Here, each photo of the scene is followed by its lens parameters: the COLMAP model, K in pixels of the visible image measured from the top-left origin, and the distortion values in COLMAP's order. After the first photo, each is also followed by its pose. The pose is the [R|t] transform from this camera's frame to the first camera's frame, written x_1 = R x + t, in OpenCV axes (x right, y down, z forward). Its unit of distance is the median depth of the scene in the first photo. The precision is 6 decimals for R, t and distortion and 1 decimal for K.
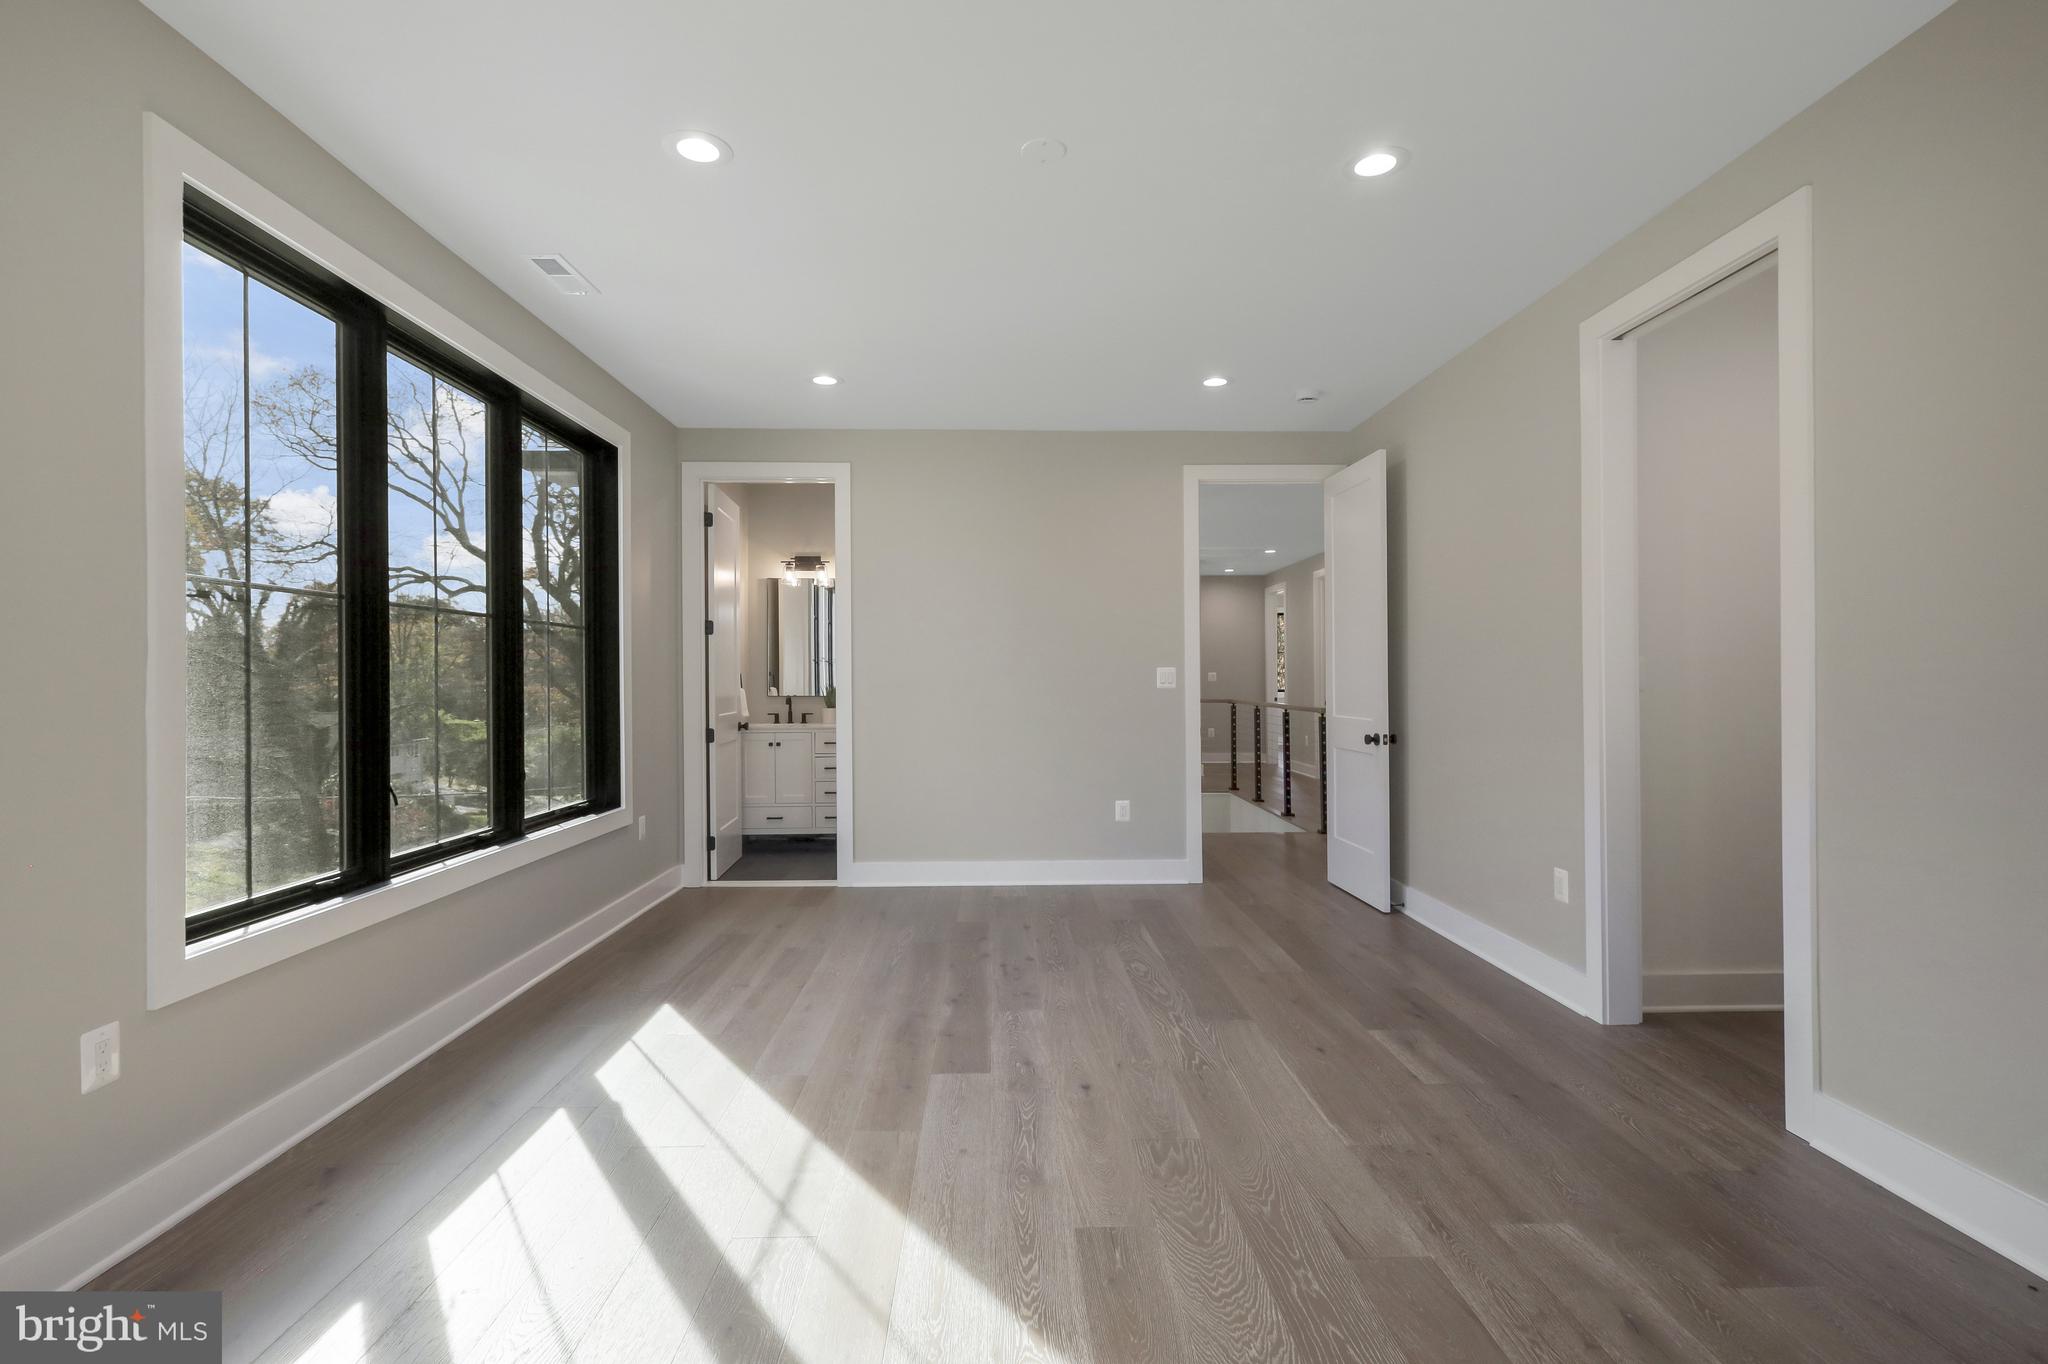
lens RADIAL K [[968.5, 0, 1022.0], [0, 968.5, 680.9], [0, 0, 1]] dist [-0.000571, -0.000892]
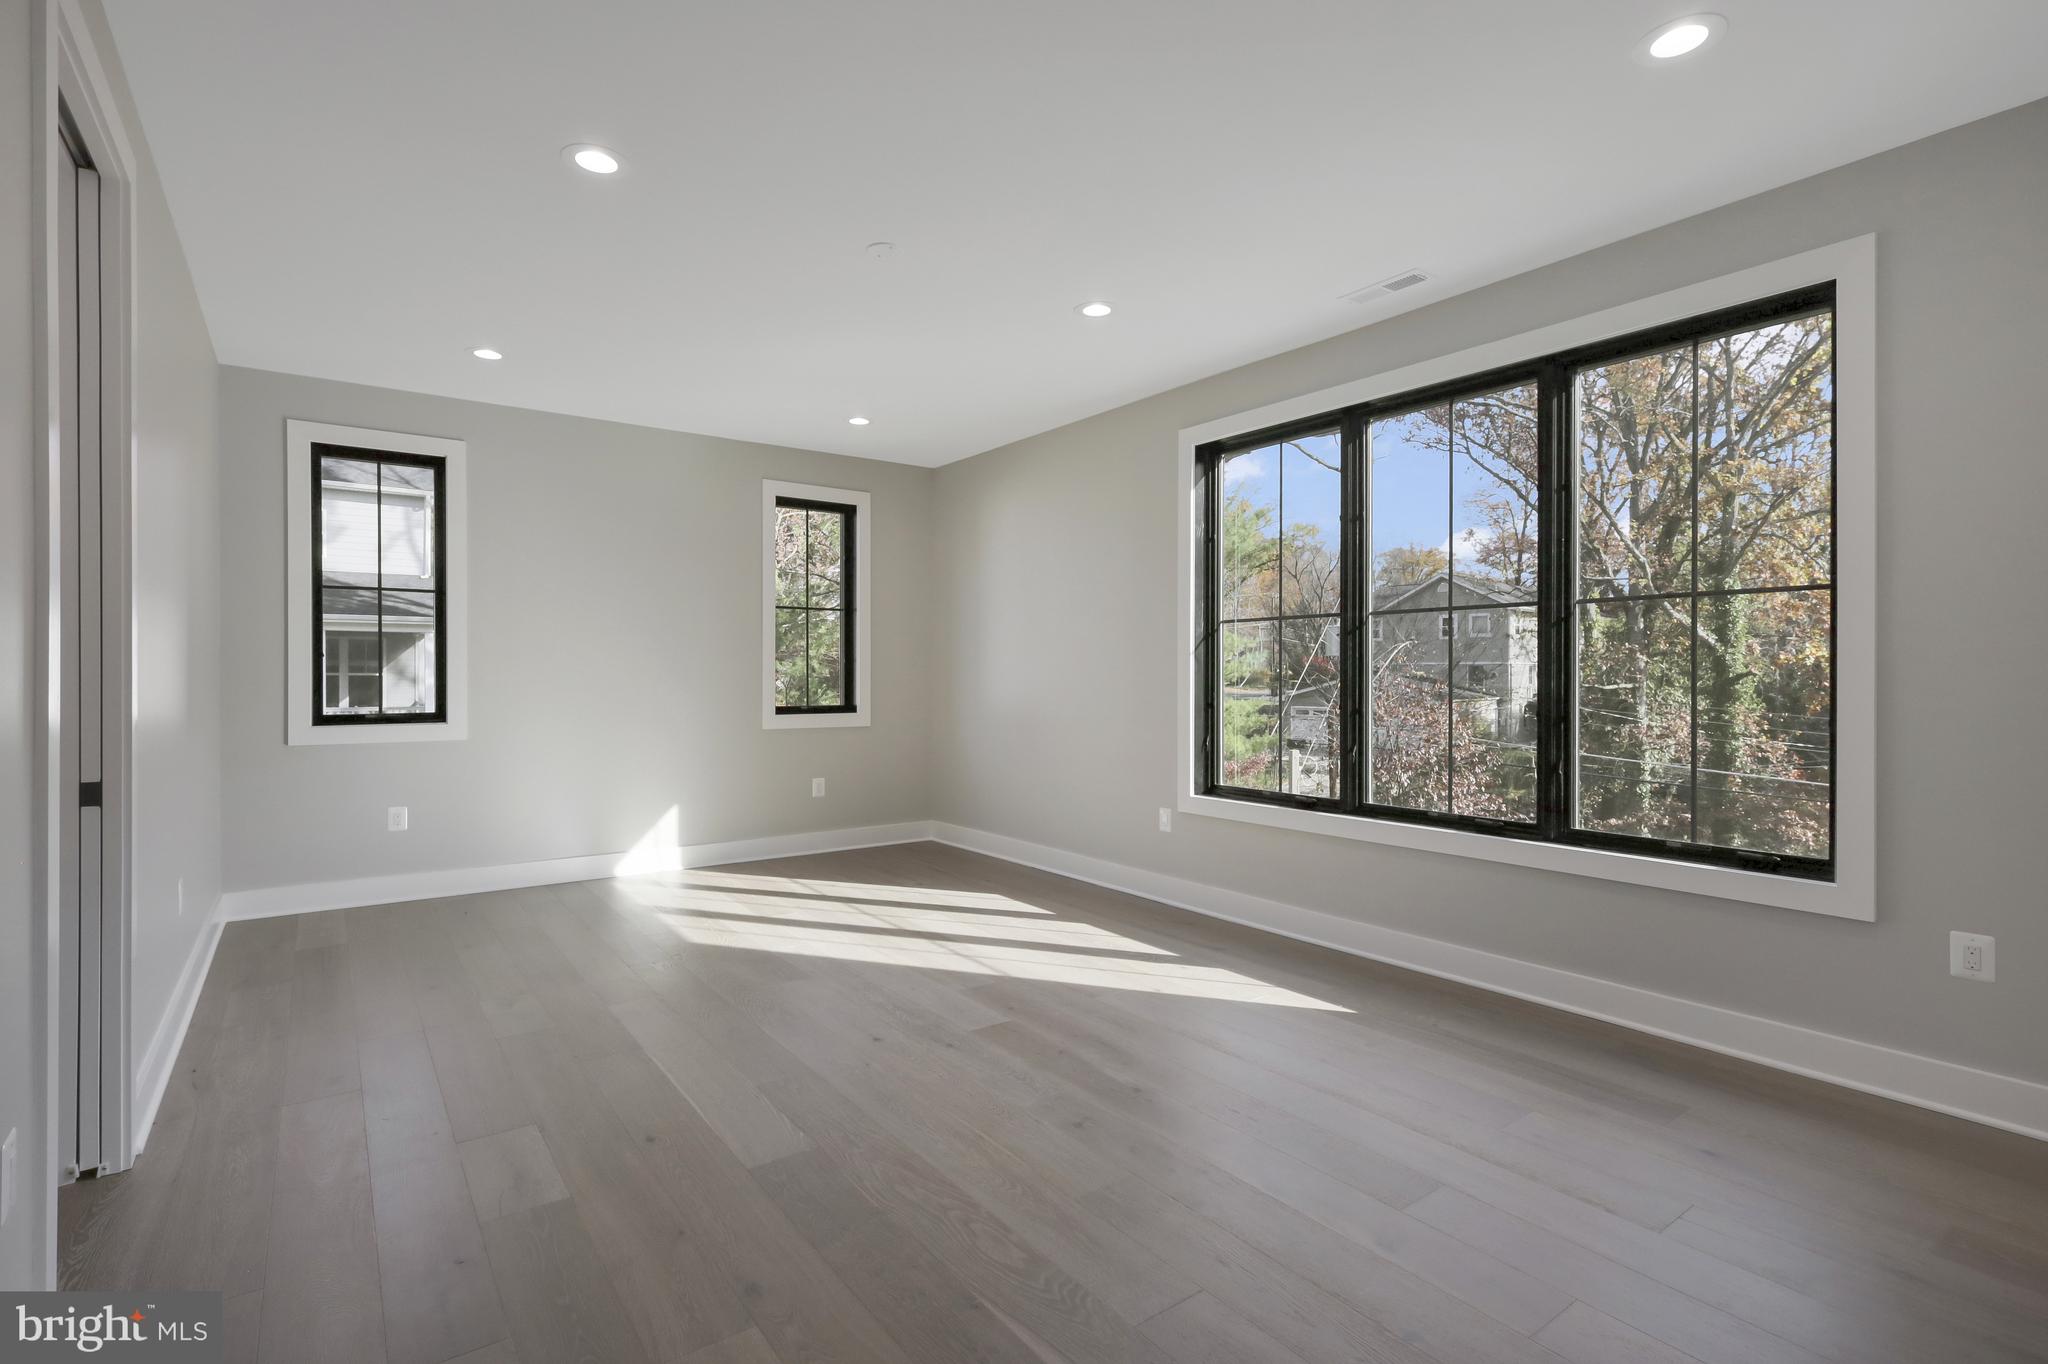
lens RADIAL K [[968.5, 0, 1011.1], [0, 968.5, 685.5], [0, 0, 1]] dist [-0.000571, -0.000892]
pose [[-0.830242, 0.005651, -0.557375, 0.527282], [-0.000977, 0.999932, 0.011593, 0.002492], [0.557403, 0.010169, -0.830180, 1.905602]]
